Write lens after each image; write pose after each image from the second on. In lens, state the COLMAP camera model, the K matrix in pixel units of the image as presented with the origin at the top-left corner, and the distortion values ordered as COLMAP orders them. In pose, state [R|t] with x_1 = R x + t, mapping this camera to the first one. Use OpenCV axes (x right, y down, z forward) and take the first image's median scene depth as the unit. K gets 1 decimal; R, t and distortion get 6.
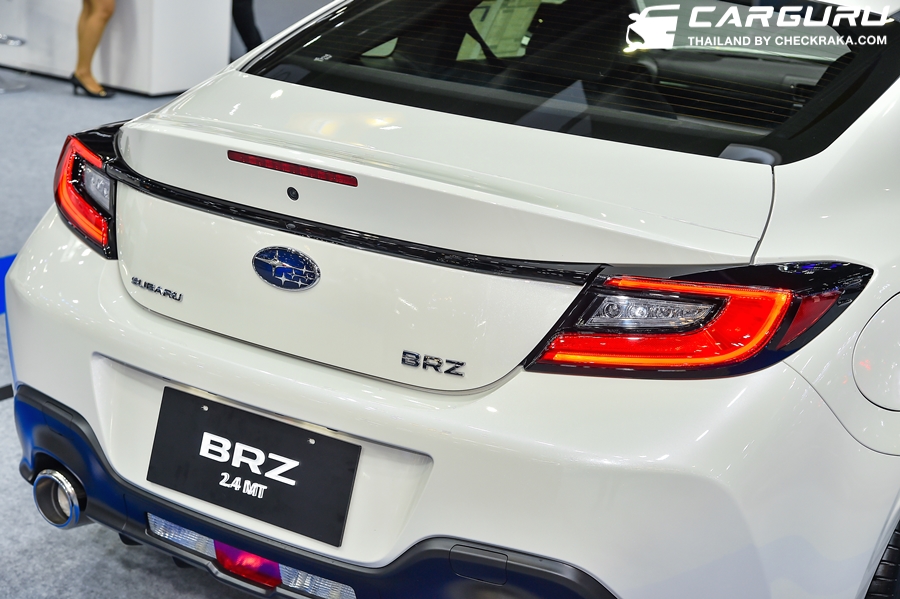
lens RADIAL K [[1681.4, 0, 448.9], [0, 1681.4, 299.5], [0, 0, 1]] dist [-0.081575, 0.000000]
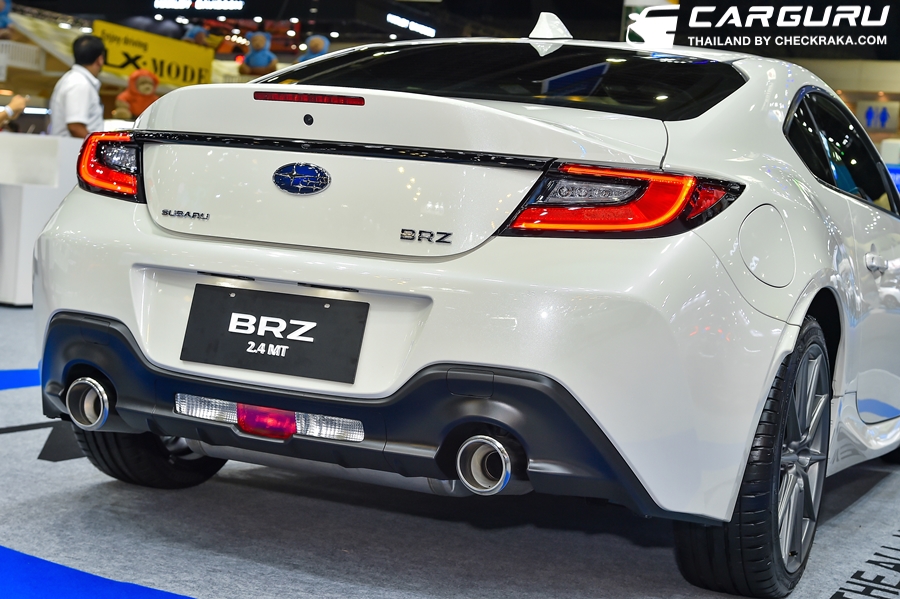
lens RADIAL K [[1527.0, 0, 450.6], [0, 1527.0, 299.4], [0, 0, 1]] dist [-0.070702, 0.000000]
pose [[0.989291, 0.001308, 0.145950, -0.154255], [0.026398, 0.981865, -0.187732, 0.291941], [-0.143549, 0.189575, 0.971316, -0.123599]]
